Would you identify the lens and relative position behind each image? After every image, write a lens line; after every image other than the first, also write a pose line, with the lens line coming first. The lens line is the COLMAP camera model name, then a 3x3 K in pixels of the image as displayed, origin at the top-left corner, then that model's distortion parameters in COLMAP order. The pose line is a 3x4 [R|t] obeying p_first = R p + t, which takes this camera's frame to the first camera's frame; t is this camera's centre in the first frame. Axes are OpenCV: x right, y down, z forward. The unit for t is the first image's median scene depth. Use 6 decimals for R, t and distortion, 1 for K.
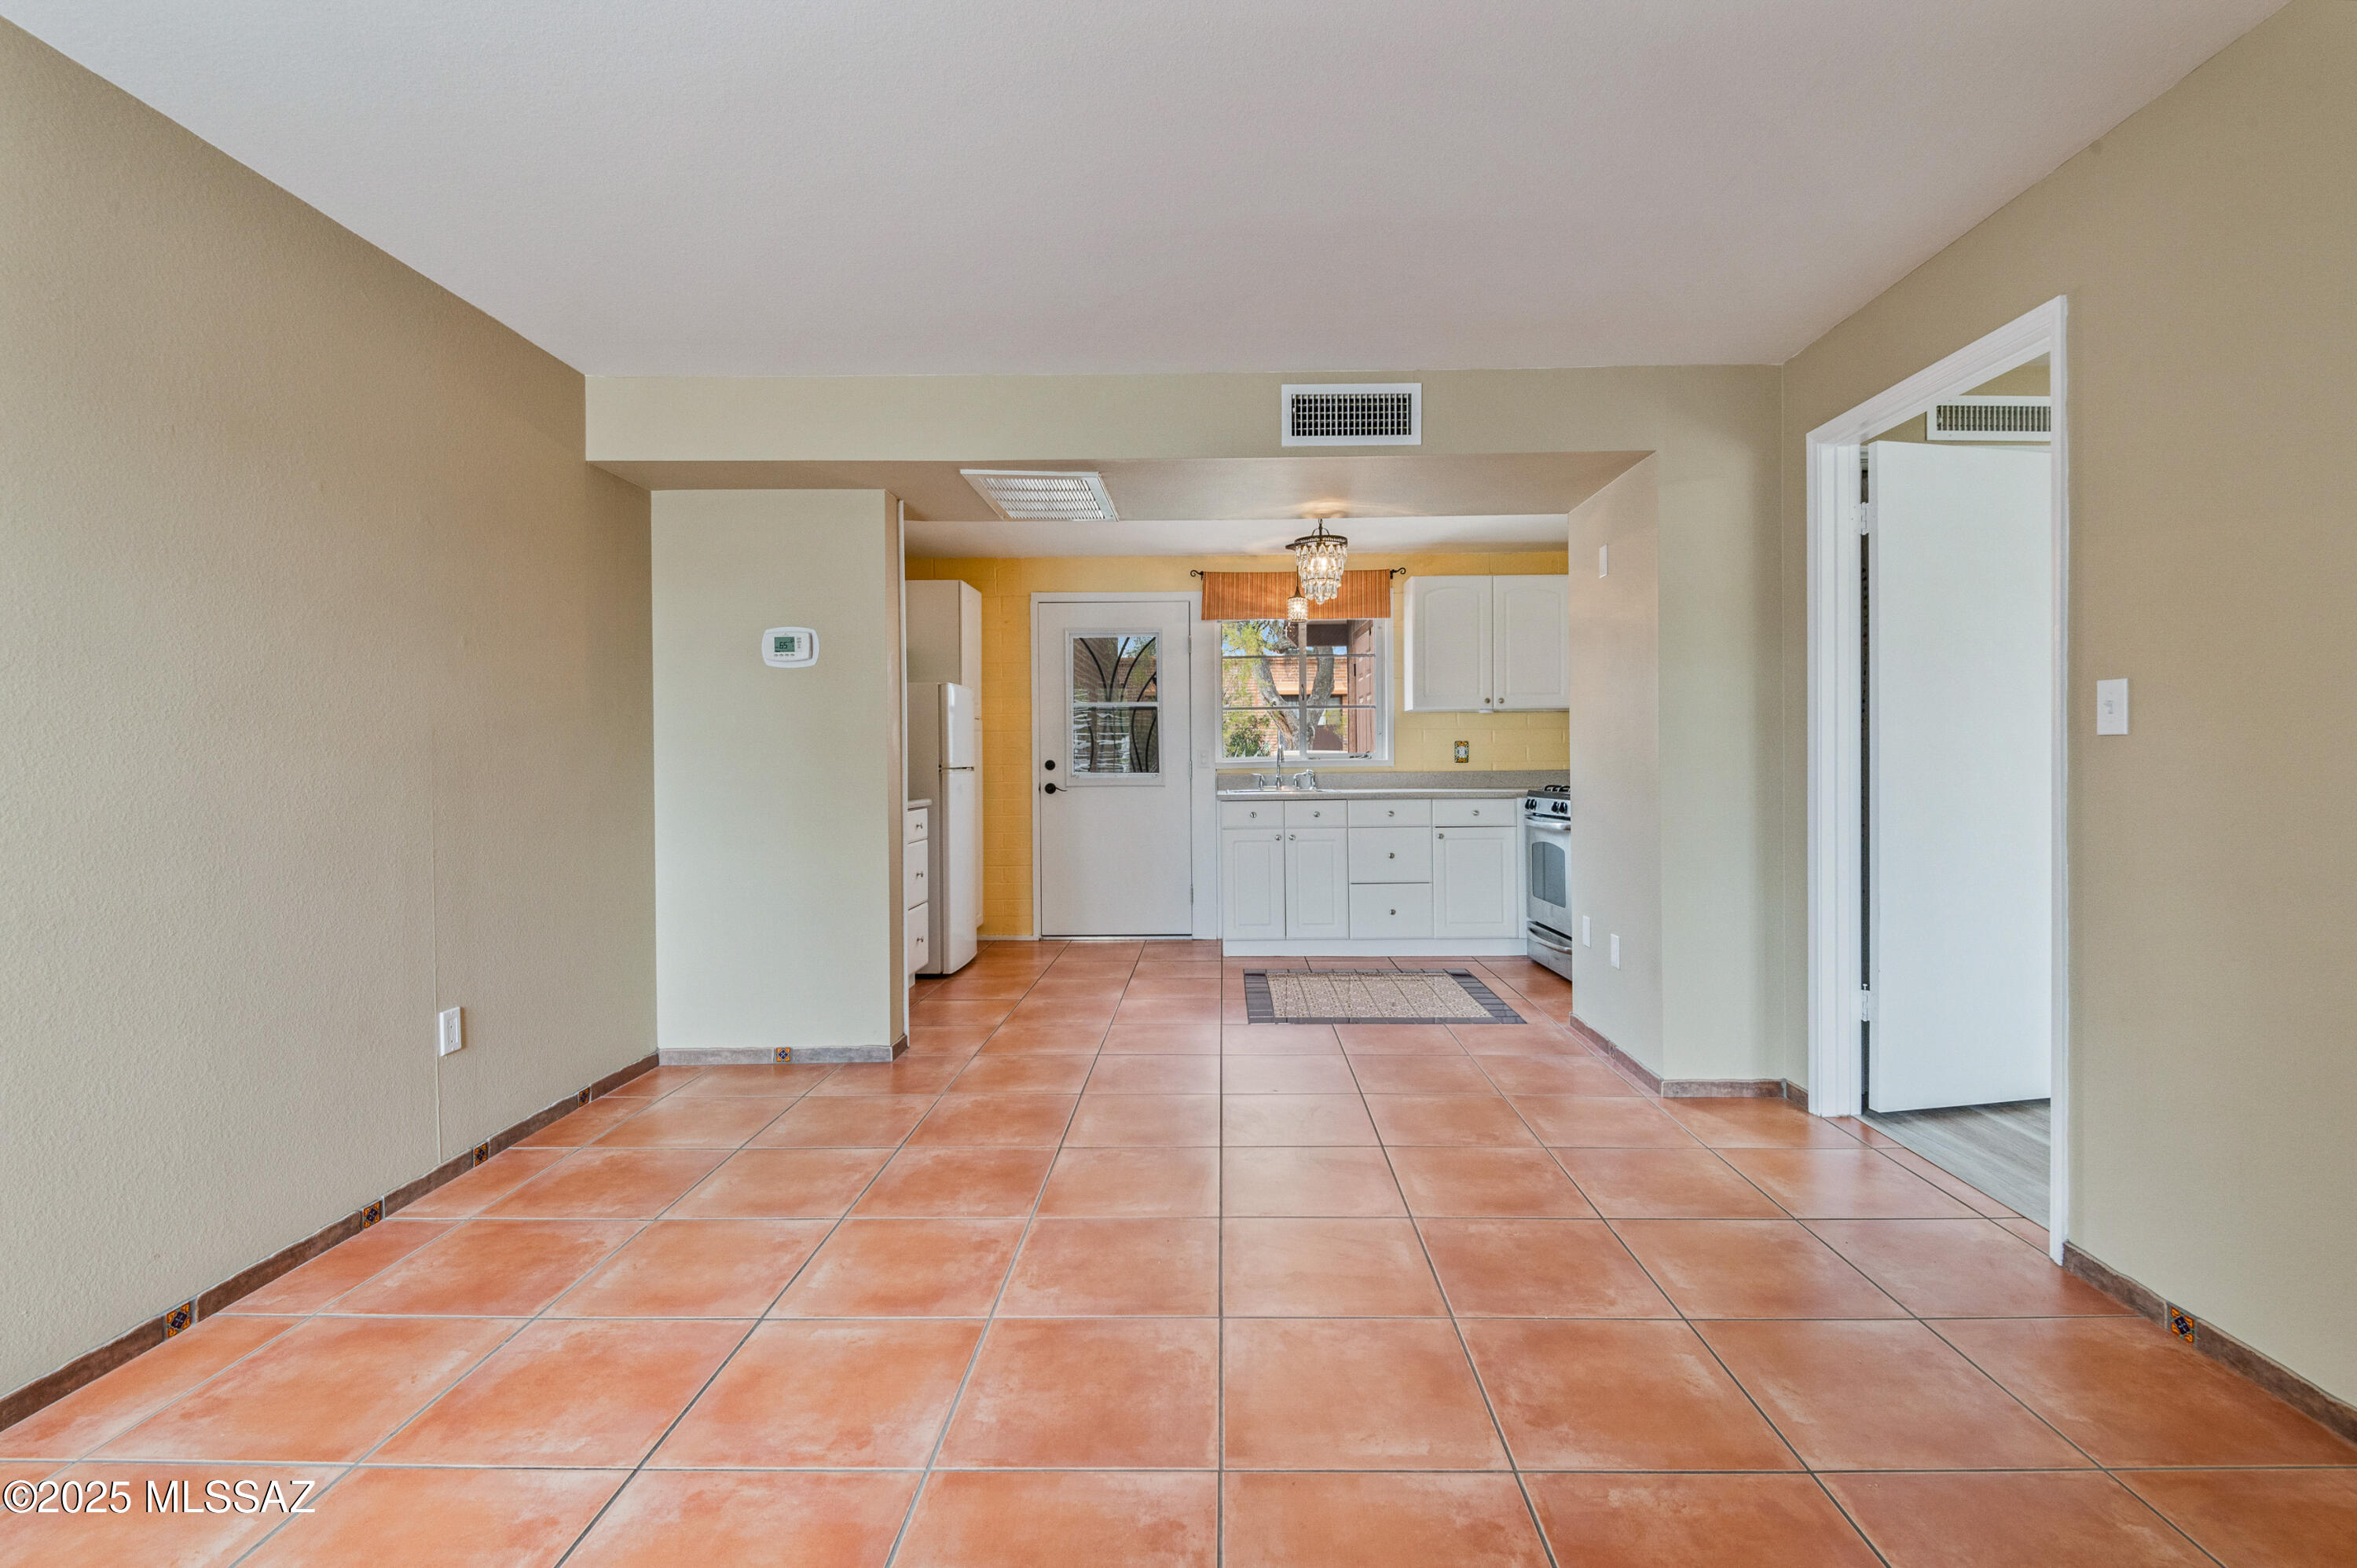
lens RADIAL K [[1058.7, 0, 1189.0], [0, 1058.7, 759.3], [0, 0, 1]] dist [-0.015344, -0.002255]
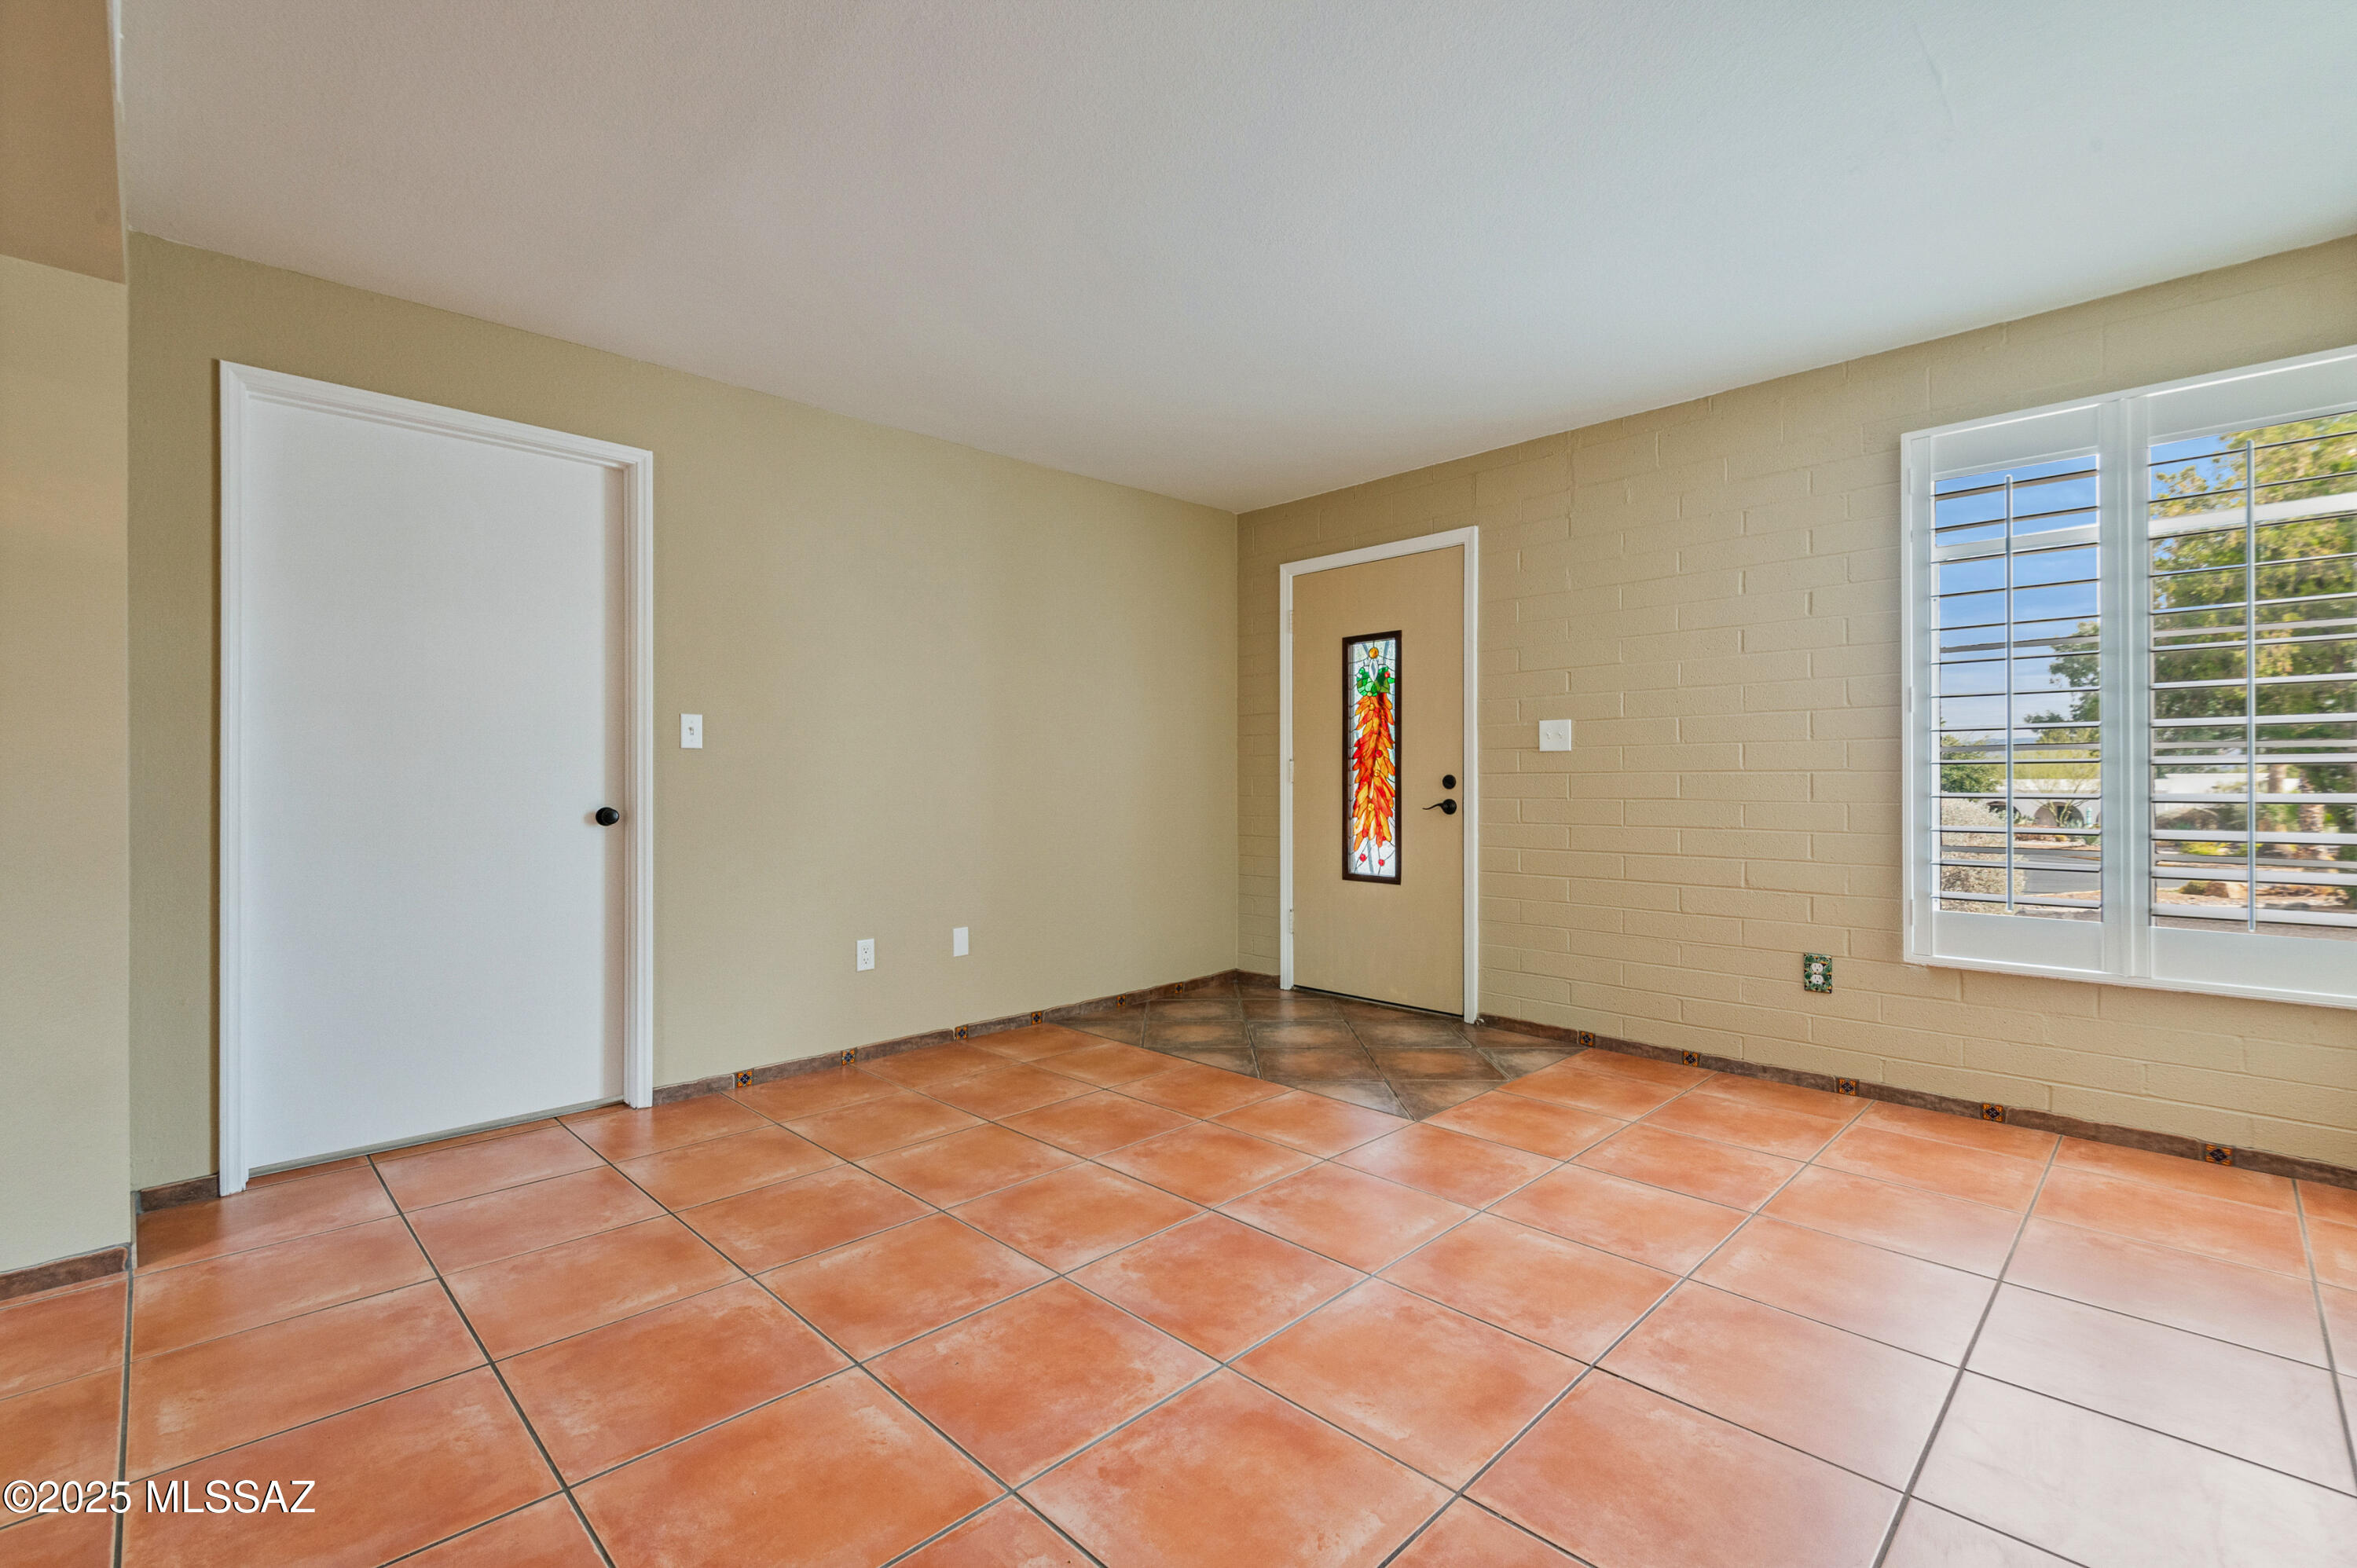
lens RADIAL K [[1023.5, 0, 1176.7], [0, 1023.5, 782.3], [0, 0, 1]] dist [-0.002735, 0.000098]
pose [[-0.724114, 0.008970, 0.689622, -0.759415], [0.012022, 0.999928, -0.000382, 0.038644], [-0.689575, 0.008014, -0.724170, 1.649093]]
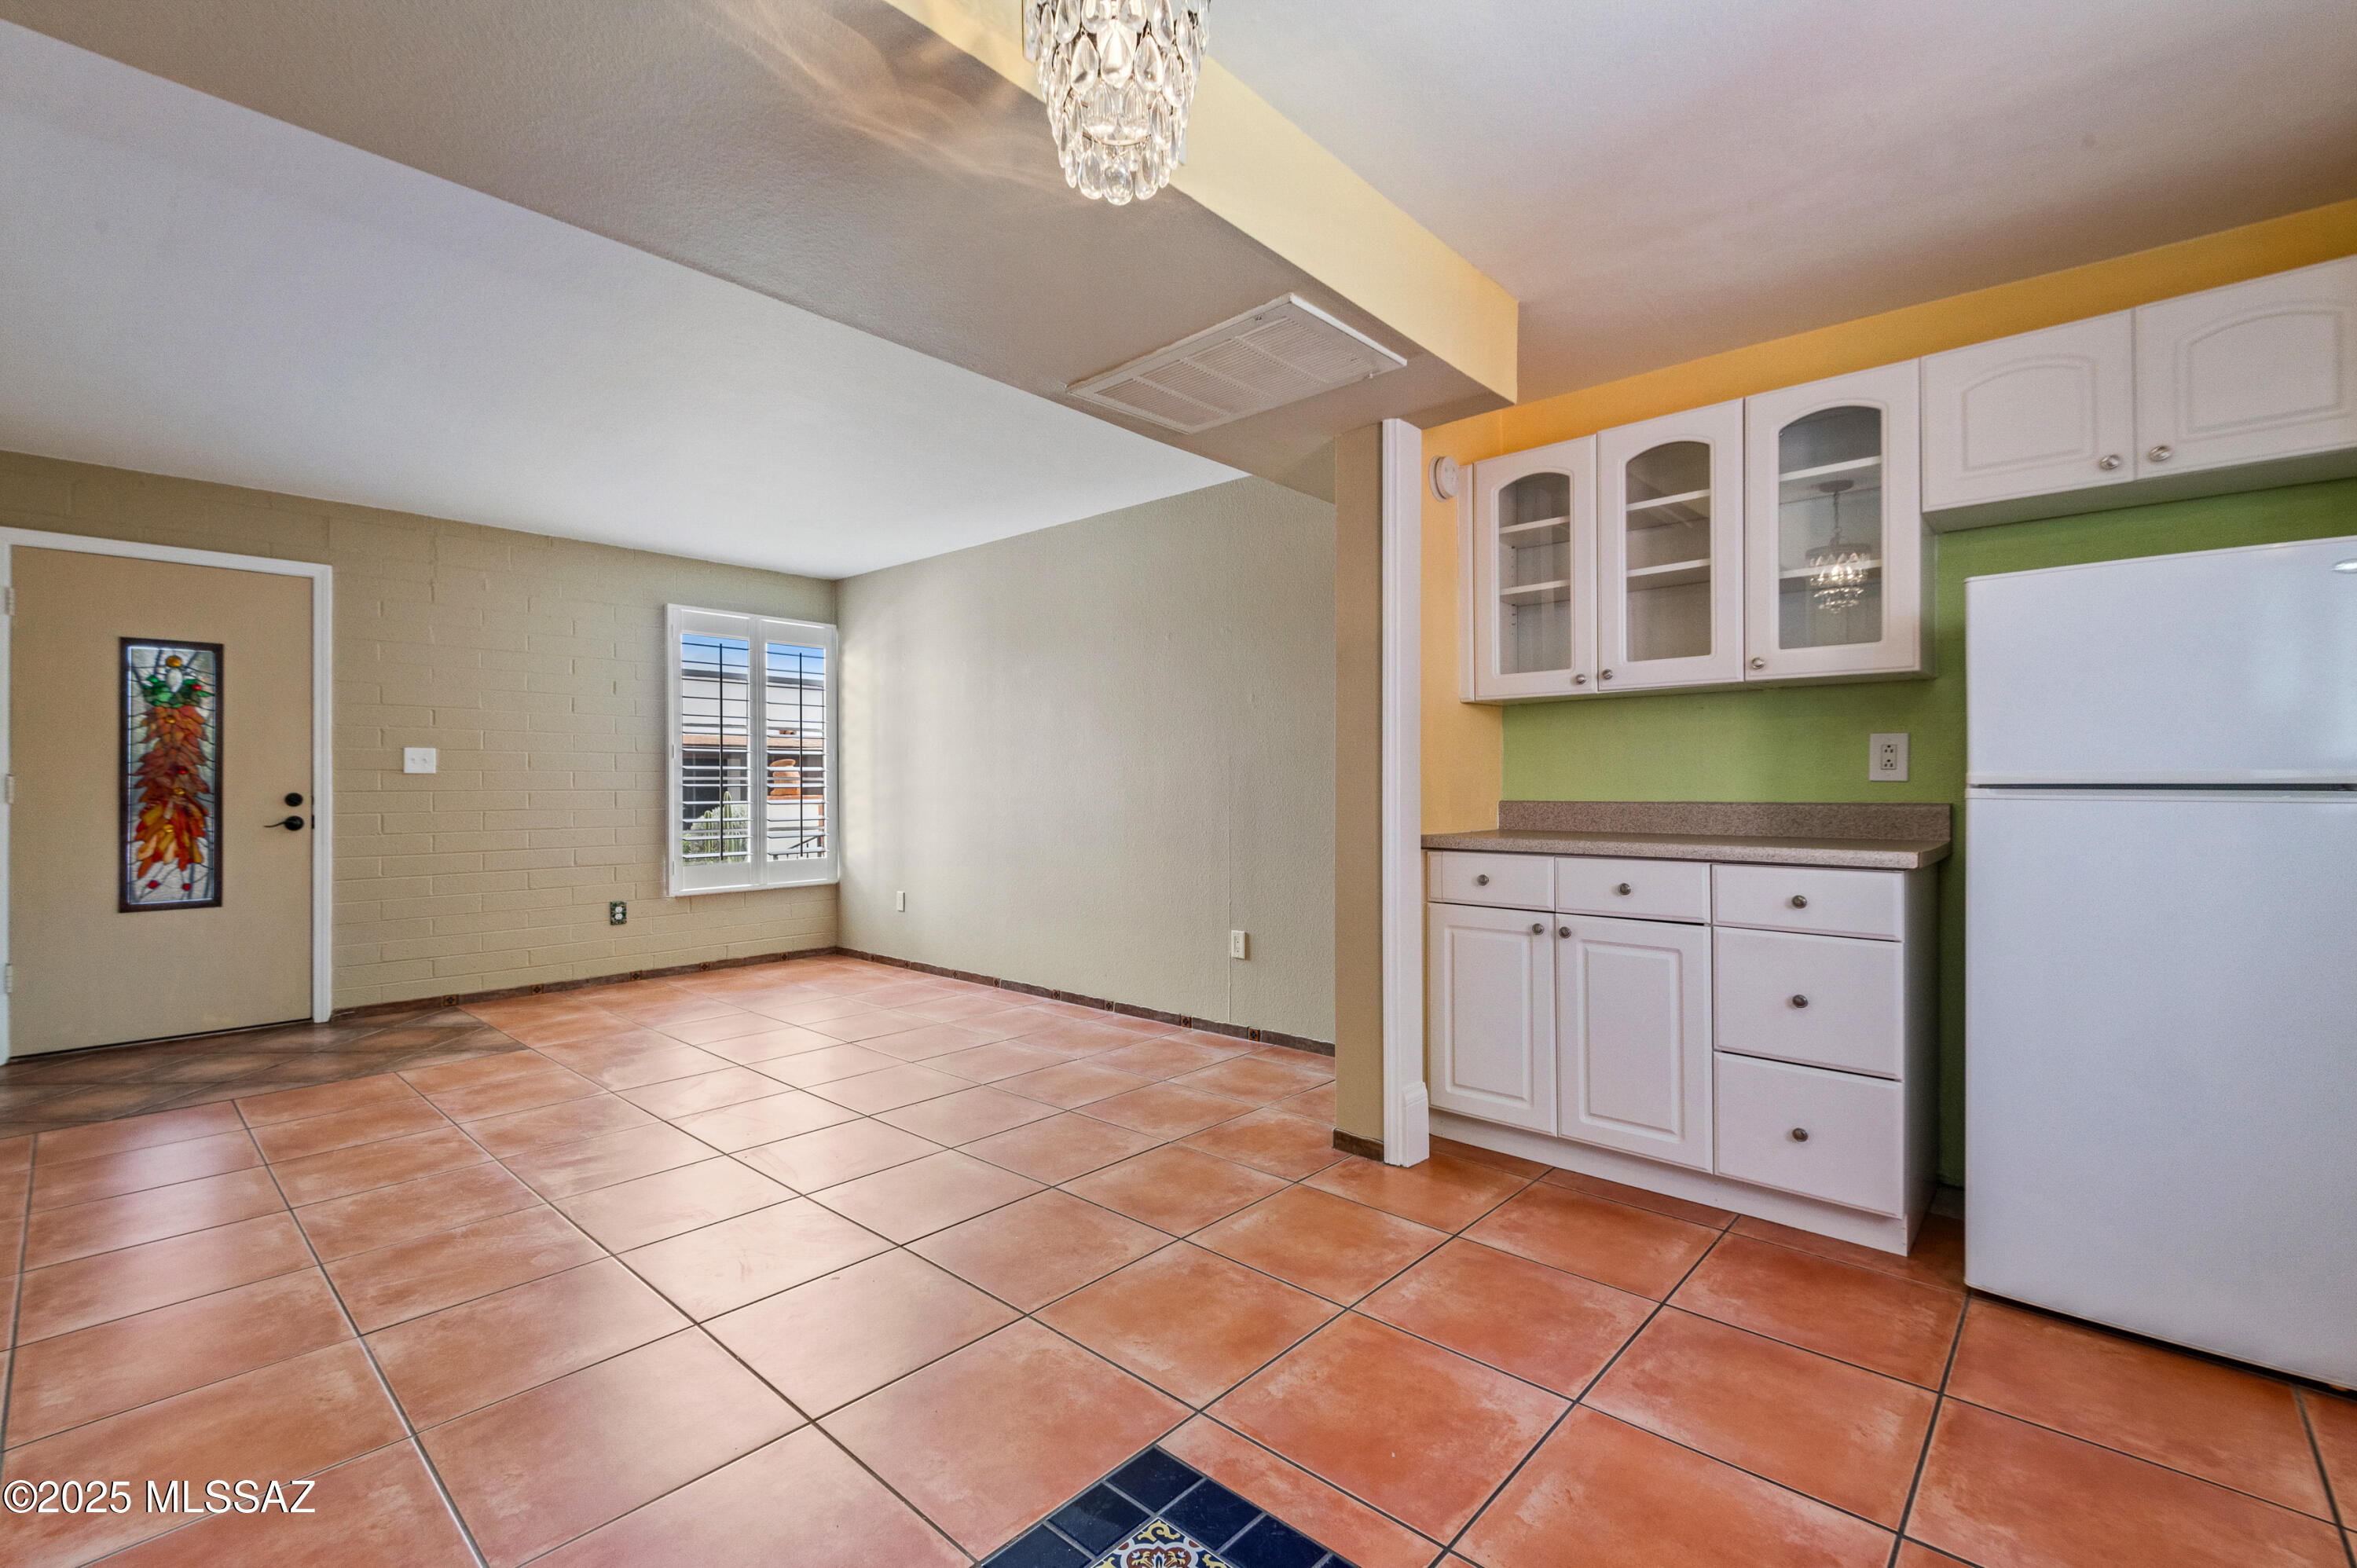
lens RADIAL K [[1023.5, 0, 1191.8], [0, 1023.5, 783.7], [0, 0, 1]] dist [-0.002735, 0.000098]
pose [[-0.636439, 0.010750, -0.771252, 0.722031], [0.006500, 0.999942, 0.008573, 0.003411], [0.771300, 0.000443, -0.636472, 2.619252]]
